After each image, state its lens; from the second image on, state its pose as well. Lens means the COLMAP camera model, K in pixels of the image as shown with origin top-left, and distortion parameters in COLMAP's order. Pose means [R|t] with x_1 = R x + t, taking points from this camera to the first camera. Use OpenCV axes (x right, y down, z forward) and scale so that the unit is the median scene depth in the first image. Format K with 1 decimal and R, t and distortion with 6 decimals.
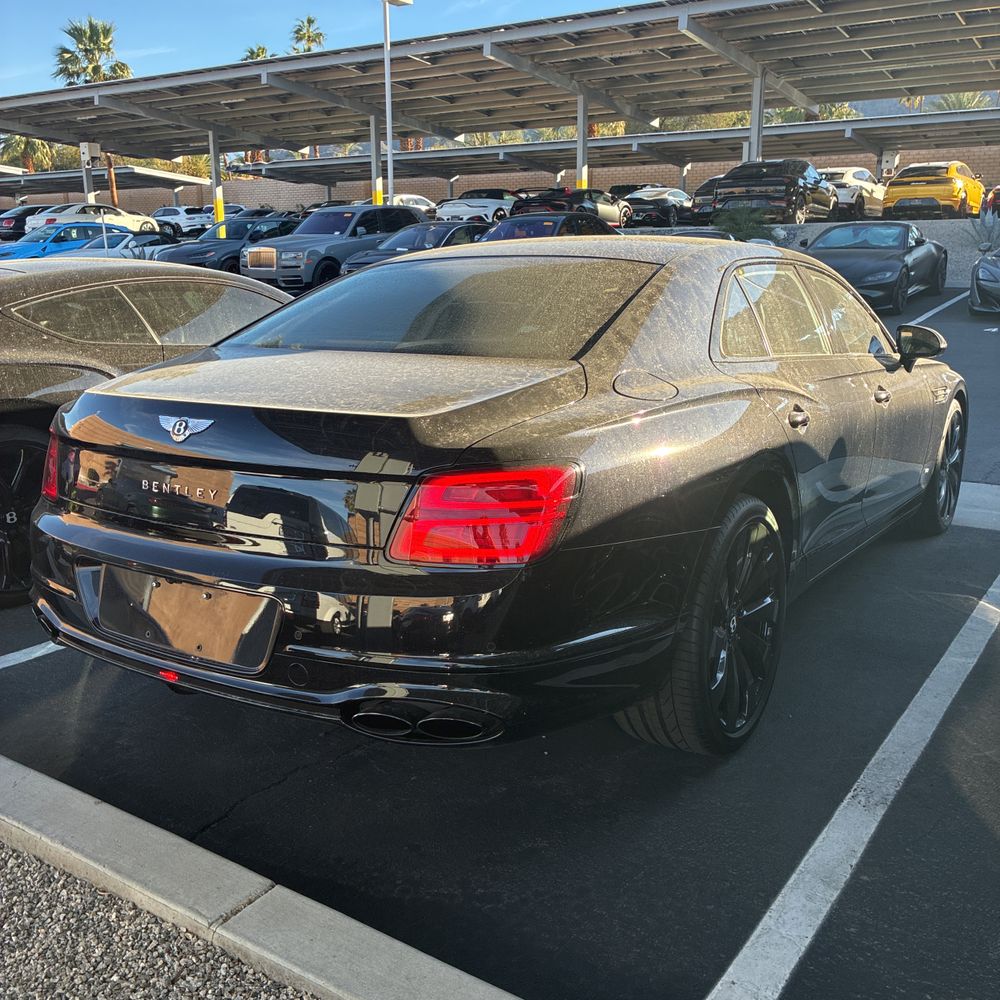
lens RADIAL K [[1011.3, 0, 501.6], [0, 1011.3, 500.5], [0, 0, 1]] dist [0.013029, 0.009936]
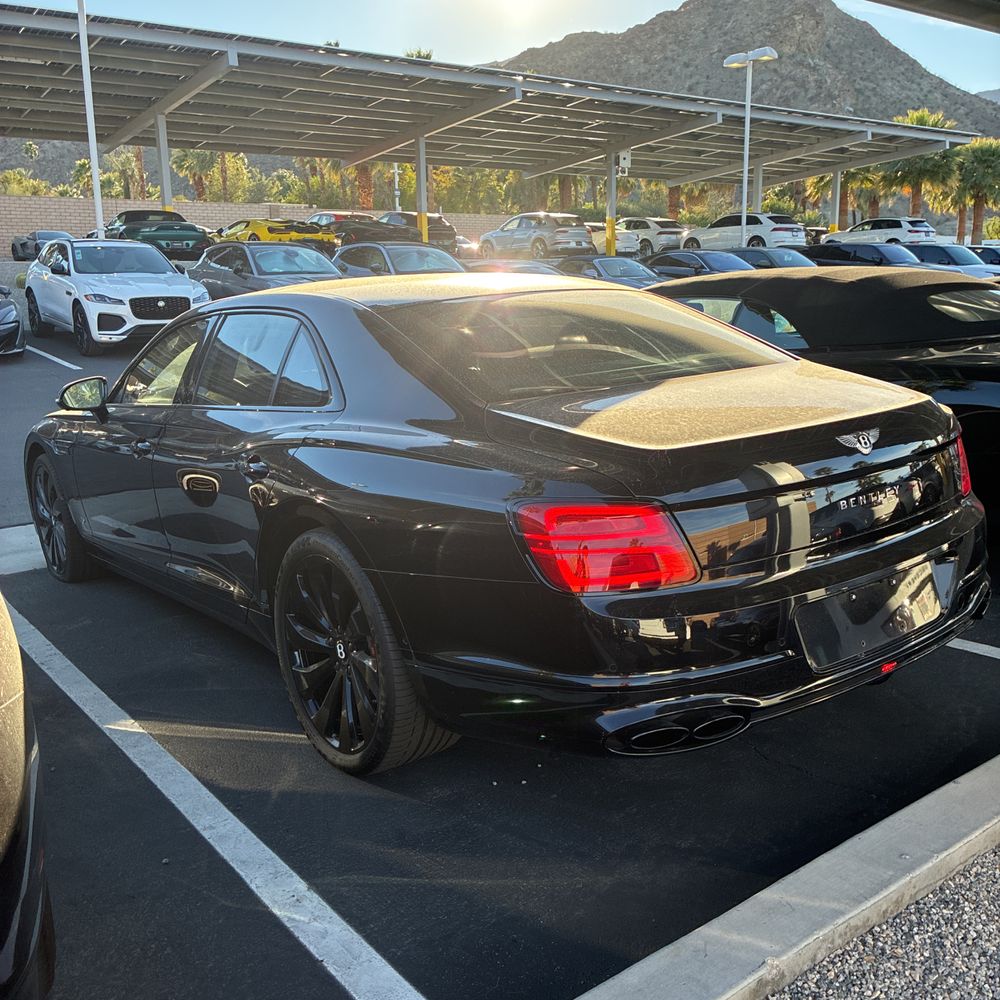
lens RADIAL K [[1011.3, 0, 501.6], [0, 1011.3, 500.5], [0, 0, 1]] dist [0.013029, 0.009936]
pose [[0.325613, -0.199137, 0.924295, -1.001109], [0.239620, 0.963035, 0.123069, -0.162630], [-0.914636, 0.181407, 0.361293, 0.664917]]
